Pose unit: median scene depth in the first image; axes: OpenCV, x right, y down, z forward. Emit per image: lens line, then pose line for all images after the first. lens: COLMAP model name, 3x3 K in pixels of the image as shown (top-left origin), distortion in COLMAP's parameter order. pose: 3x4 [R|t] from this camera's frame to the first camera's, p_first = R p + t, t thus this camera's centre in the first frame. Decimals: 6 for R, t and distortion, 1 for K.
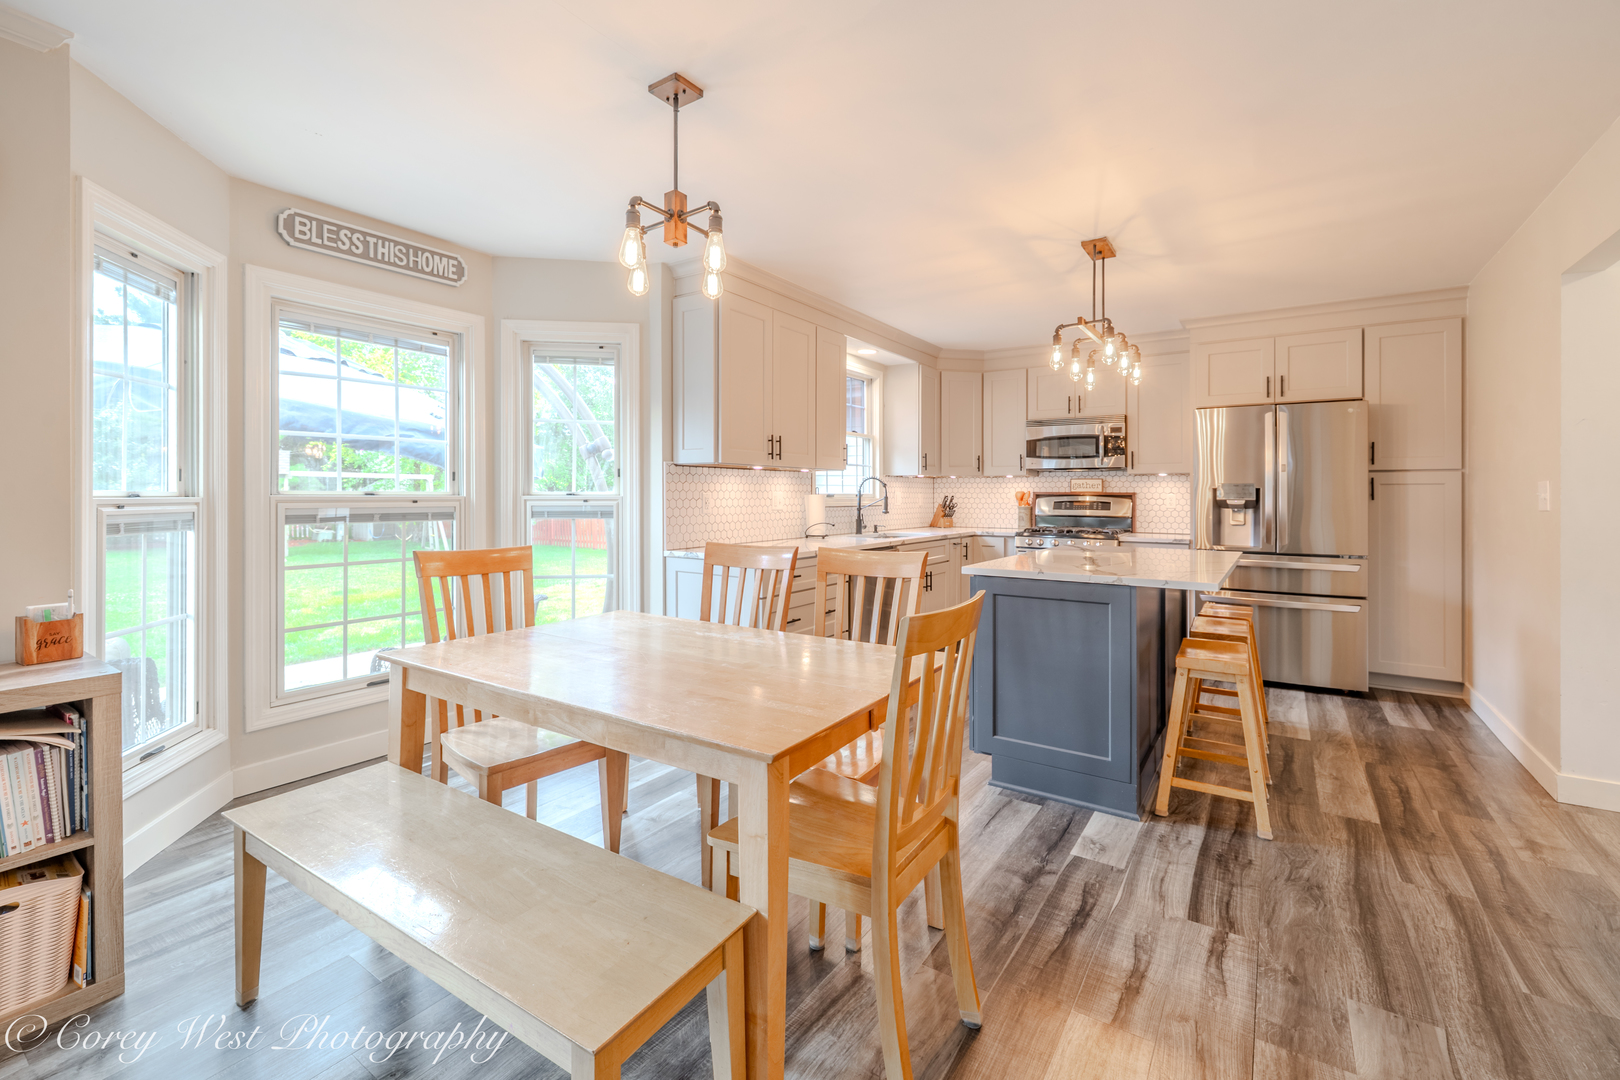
lens RADIAL K [[703.7, 0, 784.6], [0, 703.7, 500.2], [0, 0, 1]] dist [0.001026, -0.000013]
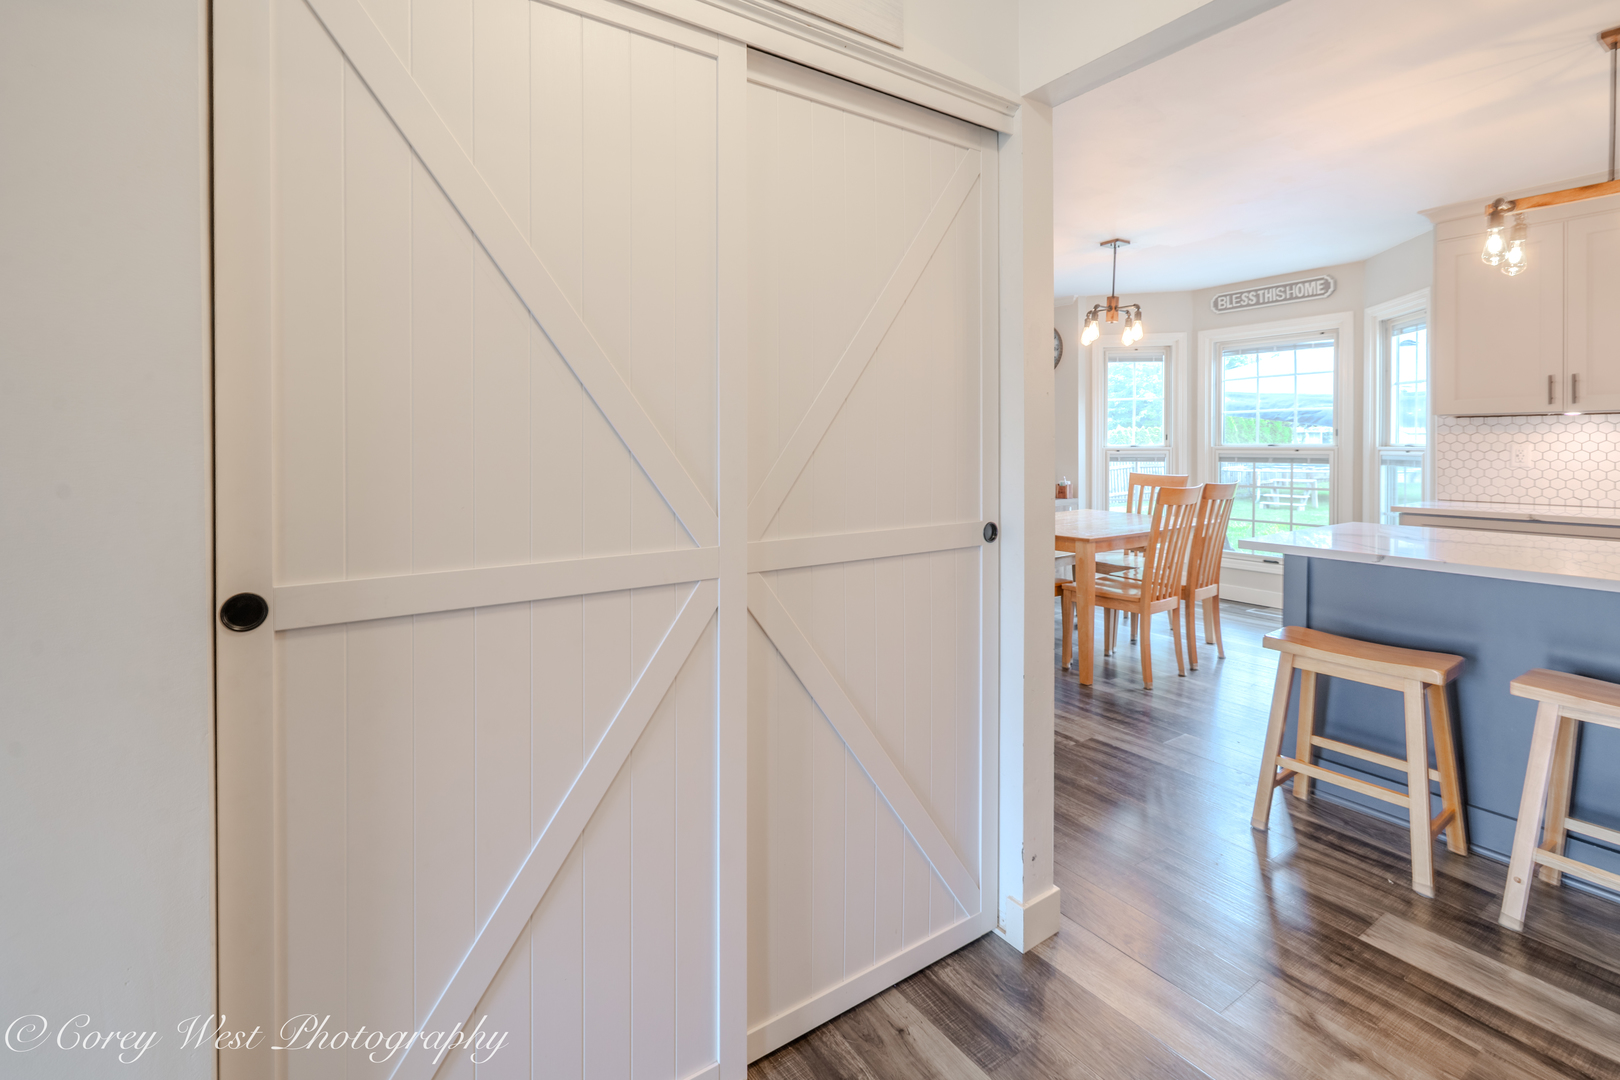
lens RADIAL K [[703.7, 0, 805.9], [0, 703.7, 459.8], [0, 0, 1]] dist [0.001026, -0.000013]
pose [[-0.360714, 0.011046, -0.932611, 1.360566], [-0.014545, 0.999742, 0.017467, 0.008691], [0.932563, 0.019866, -0.360460, 0.620980]]
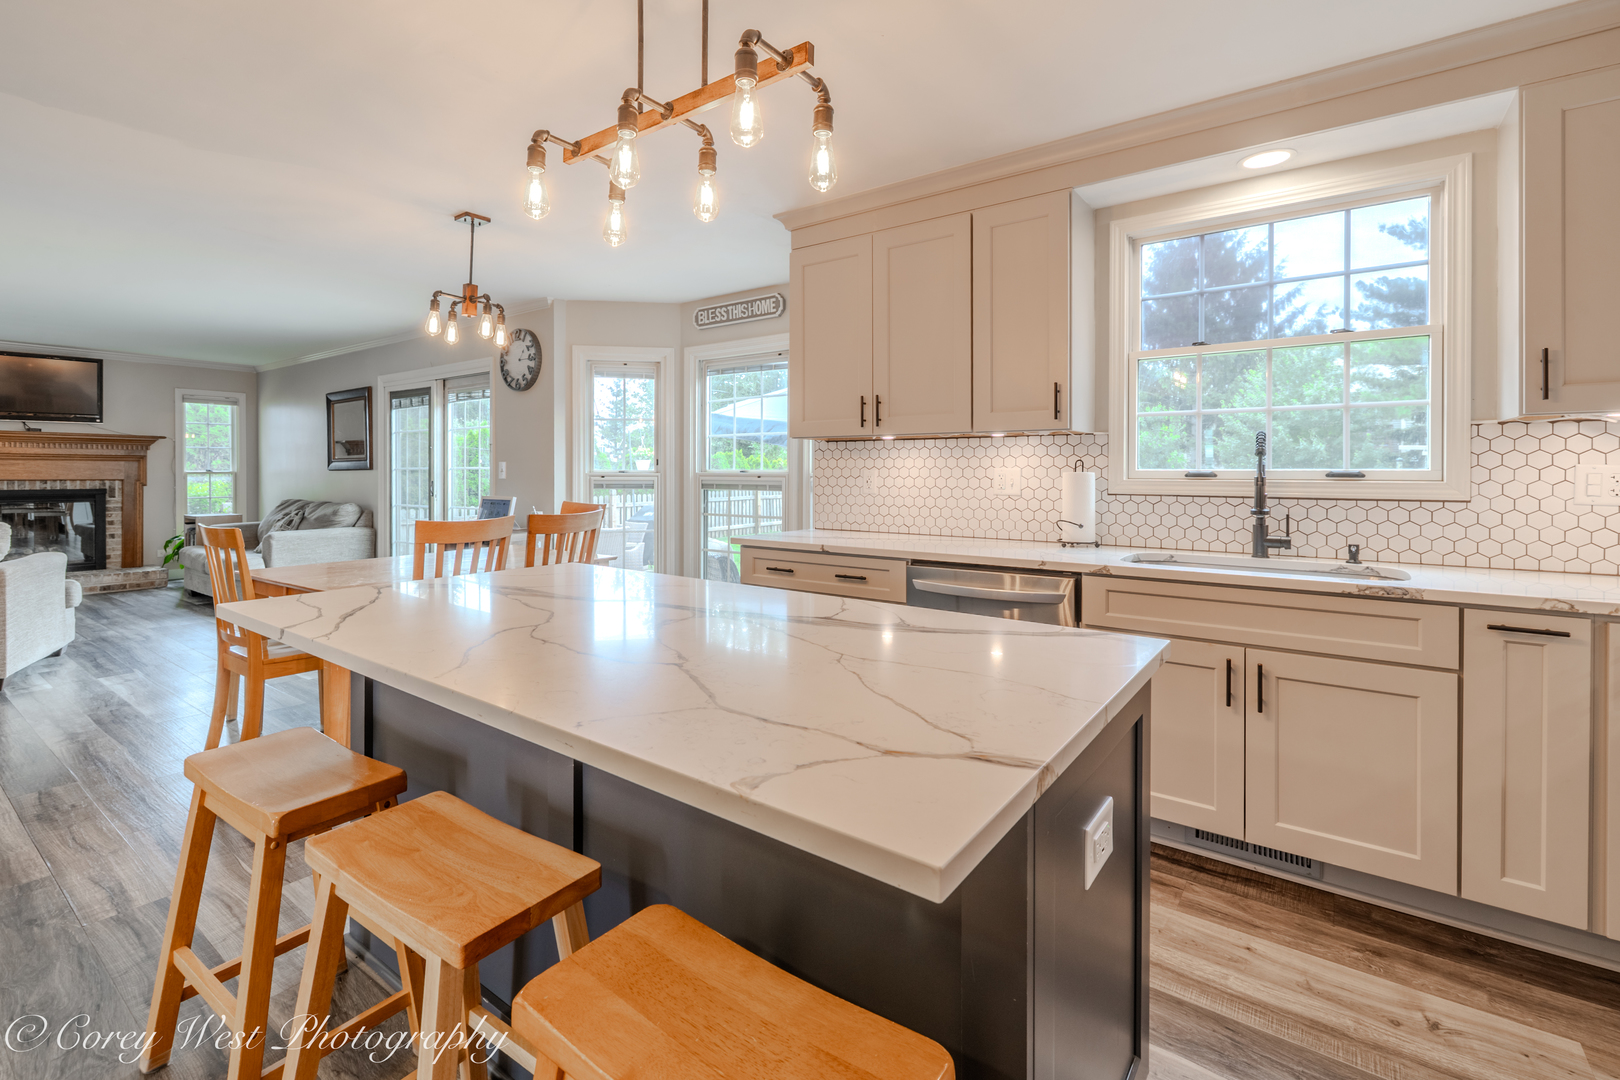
lens RADIAL K [[703.7, 0, 789.2], [0, 703.7, 478.0], [0, 0, 1]] dist [0.001026, -0.000013]
pose [[-0.019672, -0.001297, -0.999806, 0.973415], [-0.017851, 0.999840, -0.000946, 0.002506], [0.999647, 0.017829, -0.019692, 1.189084]]
